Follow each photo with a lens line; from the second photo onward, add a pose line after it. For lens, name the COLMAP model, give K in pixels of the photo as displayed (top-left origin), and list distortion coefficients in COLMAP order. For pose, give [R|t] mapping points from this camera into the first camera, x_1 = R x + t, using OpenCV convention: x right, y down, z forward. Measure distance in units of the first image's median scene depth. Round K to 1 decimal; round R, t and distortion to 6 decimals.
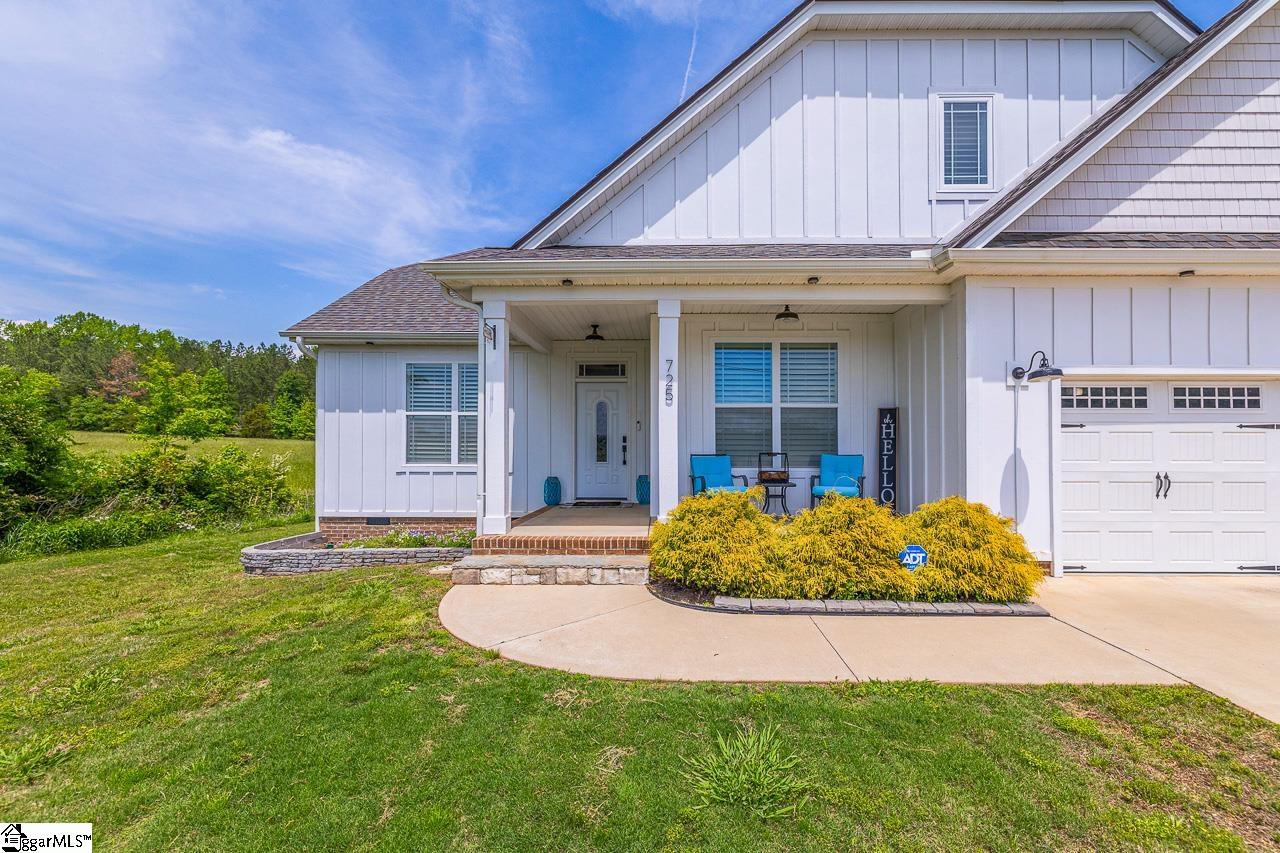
lens RADIAL K [[568.1, 0, 644.4], [0, 568.1, 433.0], [0, 0, 1]] dist [0.003640, -0.000946]
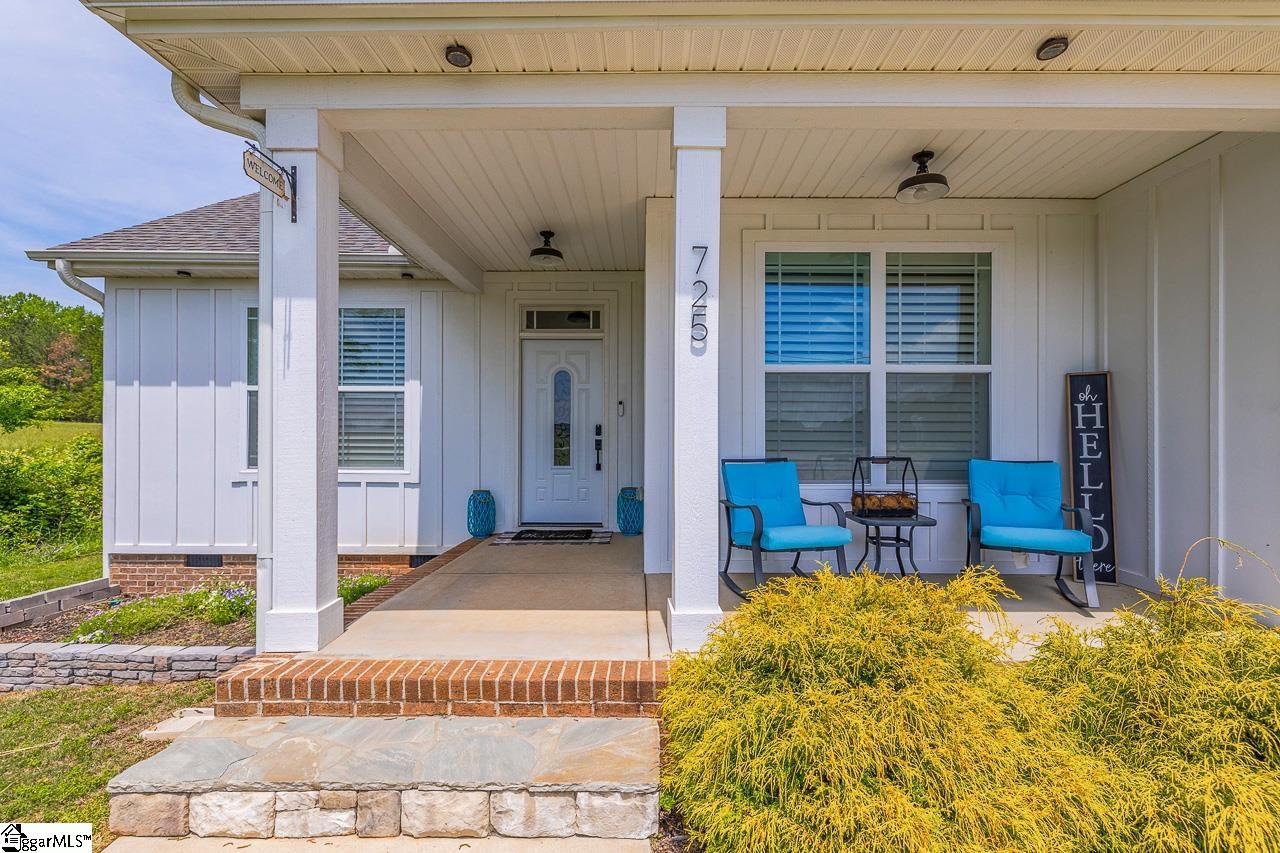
lens RADIAL K [[568.1, 0, 639.2], [0, 568.1, 431.3], [0, 0, 1]] dist [0.003640, -0.000946]
pose [[0.999527, 0.001750, 0.030712, -0.012112], [-0.002202, 0.999890, 0.014662, 0.004033], [-0.030683, -0.014723, 0.999421, 0.477585]]
